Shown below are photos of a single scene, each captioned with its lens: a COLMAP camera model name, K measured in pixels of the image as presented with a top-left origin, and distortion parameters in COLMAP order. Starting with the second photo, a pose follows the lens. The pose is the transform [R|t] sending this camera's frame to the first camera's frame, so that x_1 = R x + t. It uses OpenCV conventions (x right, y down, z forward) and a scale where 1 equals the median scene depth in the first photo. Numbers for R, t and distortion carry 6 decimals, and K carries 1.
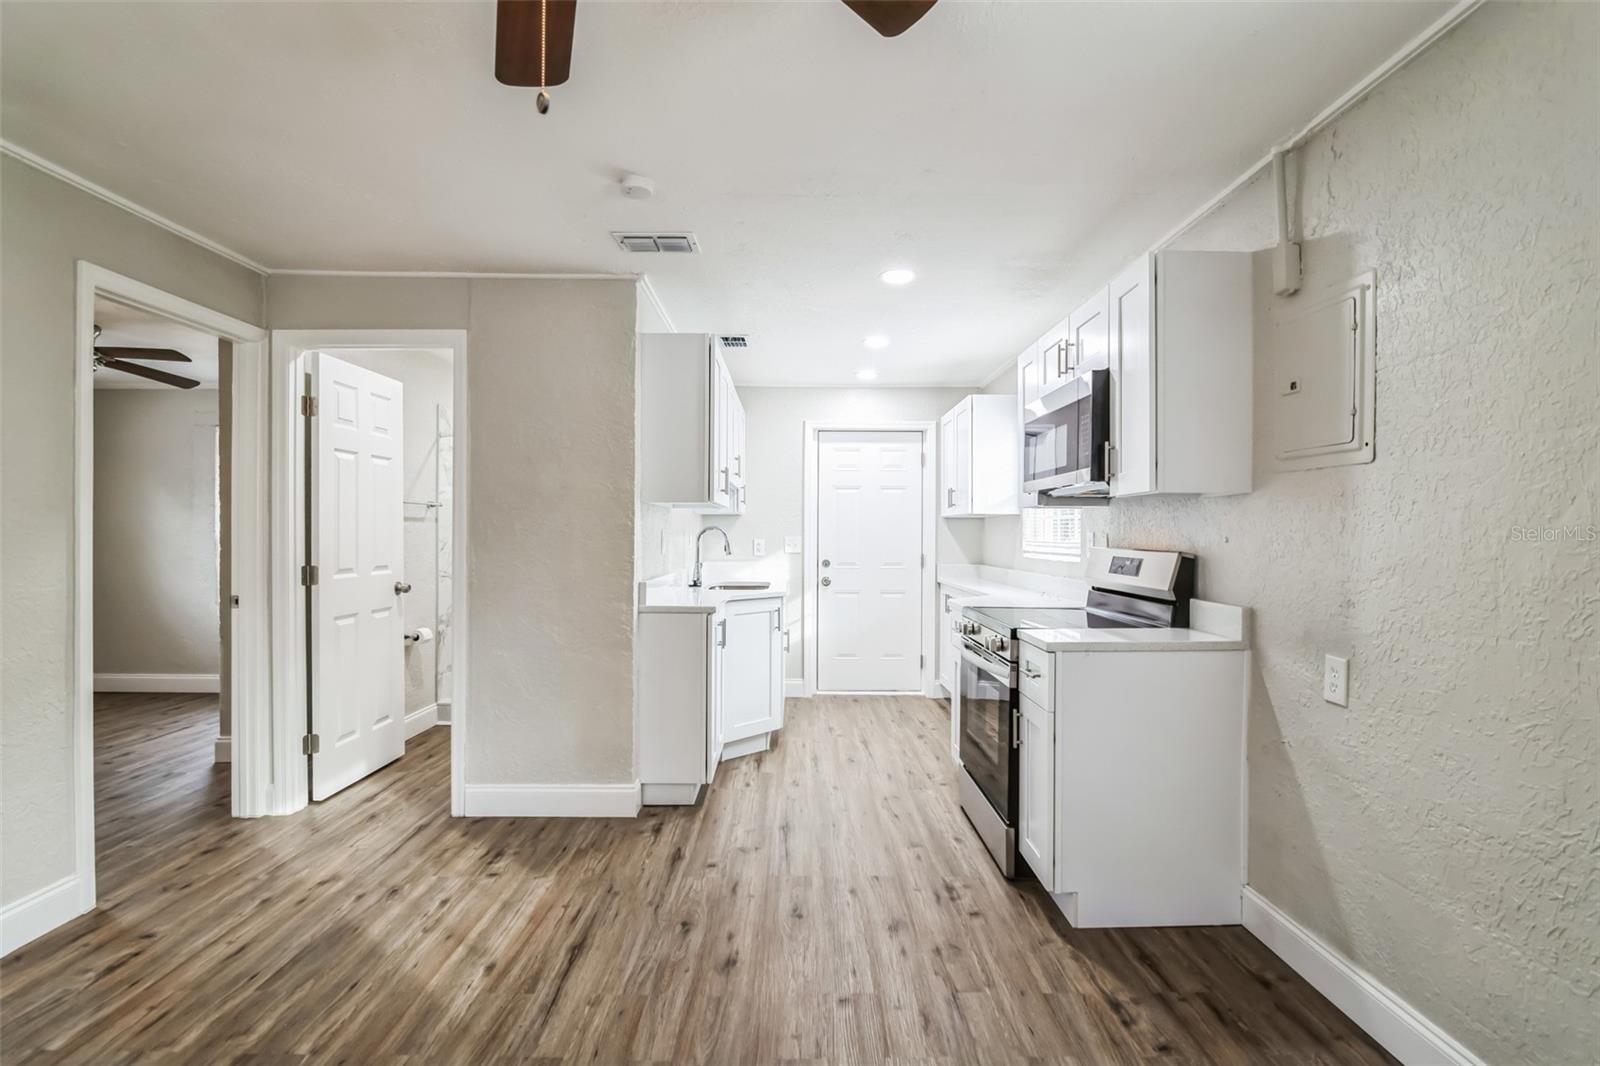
lens RADIAL K [[740.9, 0, 800.9], [0, 740.9, 536.3], [0, 0, 1]] dist [-0.020796, 0.001072]
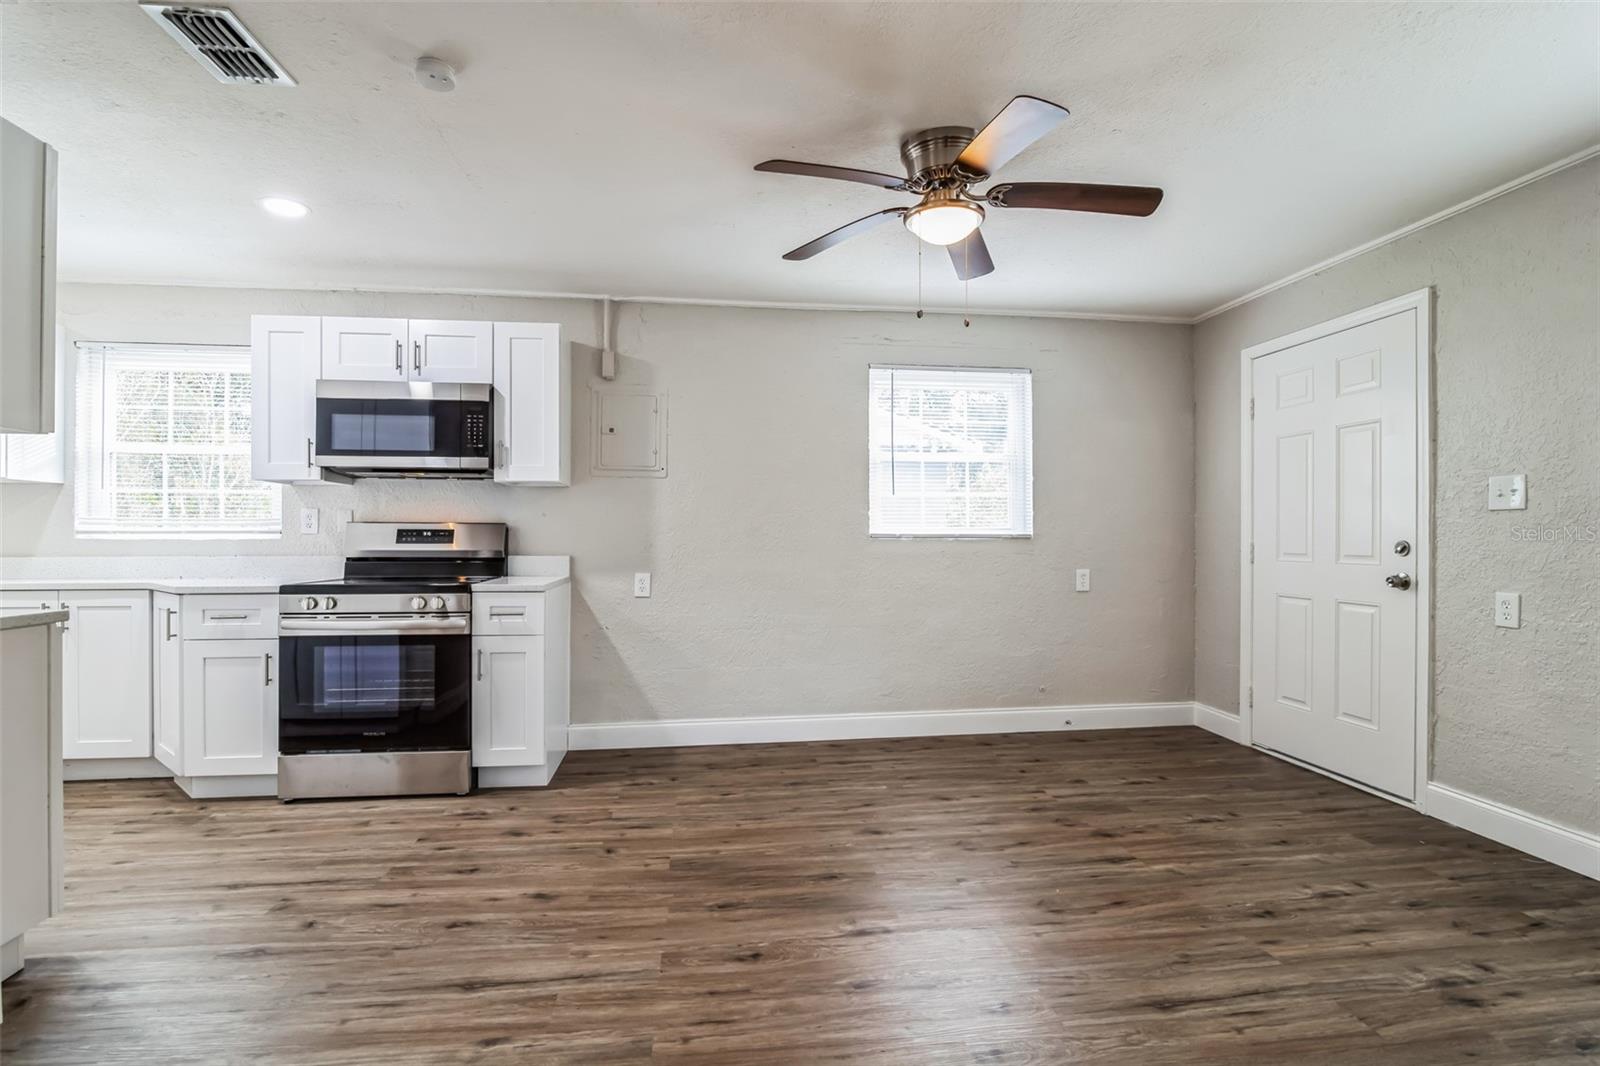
lens RADIAL K [[740.9, 0, 800.9], [0, 740.9, 536.3], [0, 0, 1]] dist [-0.020796, 0.001072]
pose [[-0.124982, -0.001915, 0.992157, -0.802405], [0.002424, 0.999995, 0.002235, 0.036976], [-0.992156, 0.002685, -0.124977, 0.504244]]
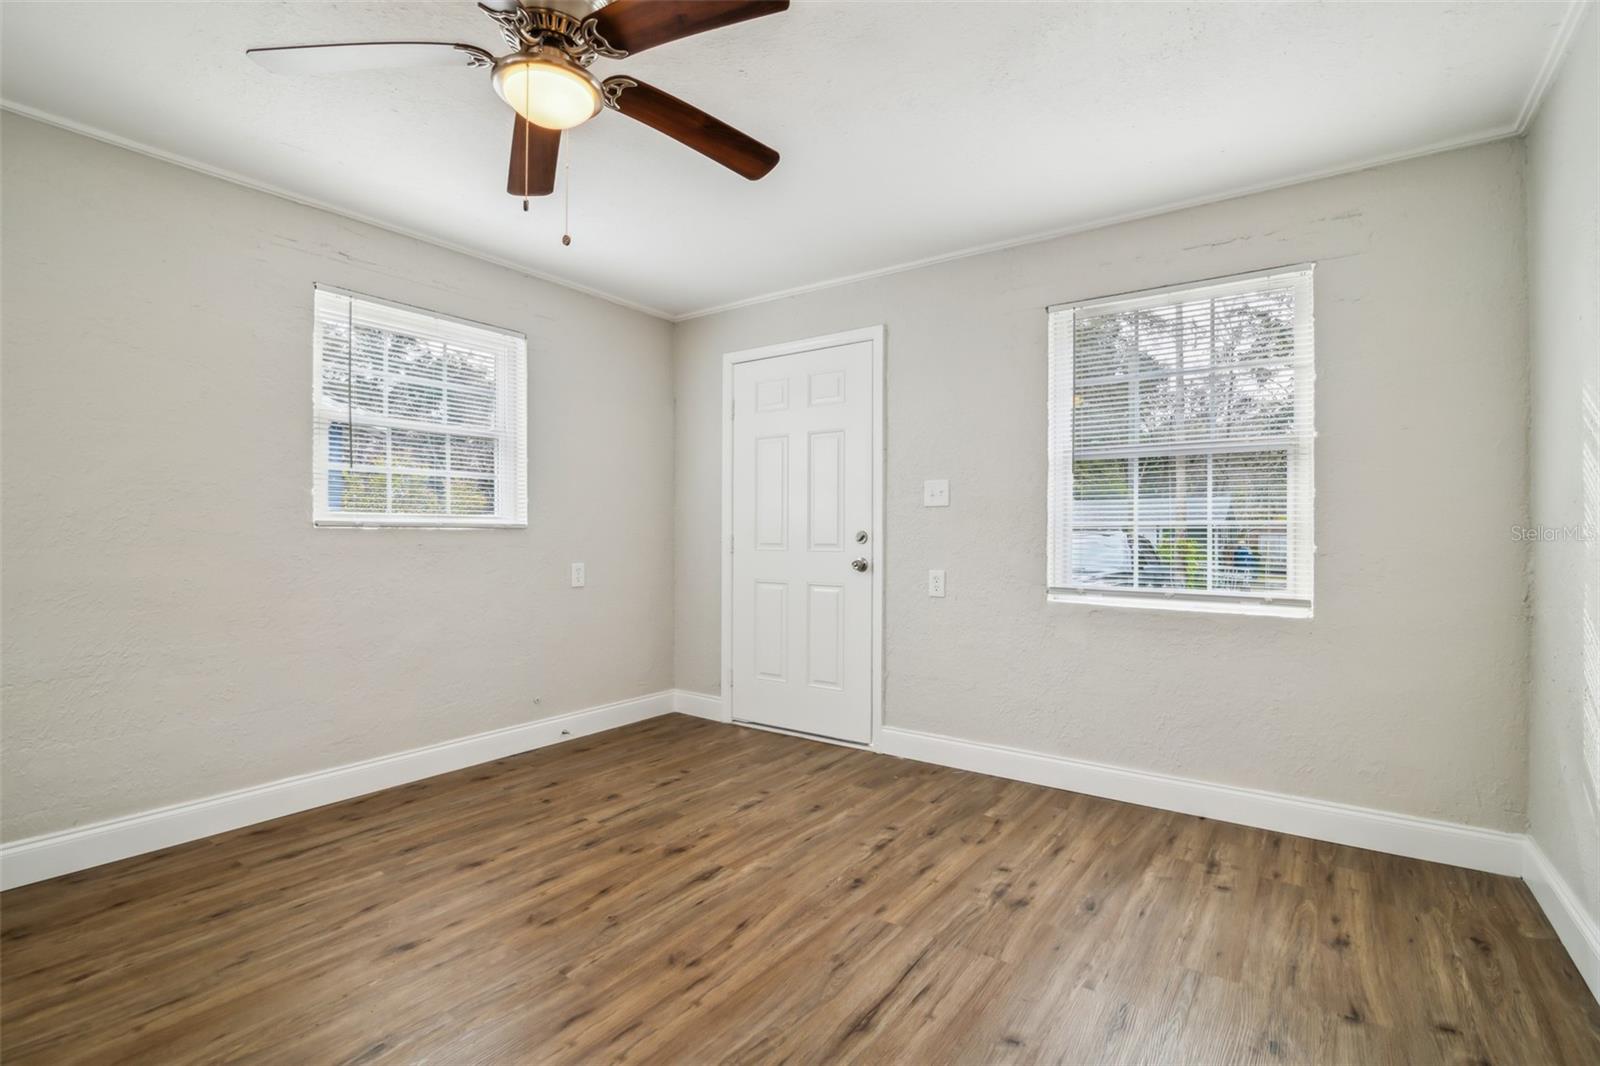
lens RADIAL K [[732.3, 0, 801.0], [0, 732.3, 536.3], [0, 0, 1]] dist [-0.020106, 0.001006]
pose [[-0.808530, -0.003988, 0.588442, -0.556955], [-0.001520, 0.999988, 0.004689, 0.049907], [-0.588453, 0.002897, -0.808526, 0.595167]]
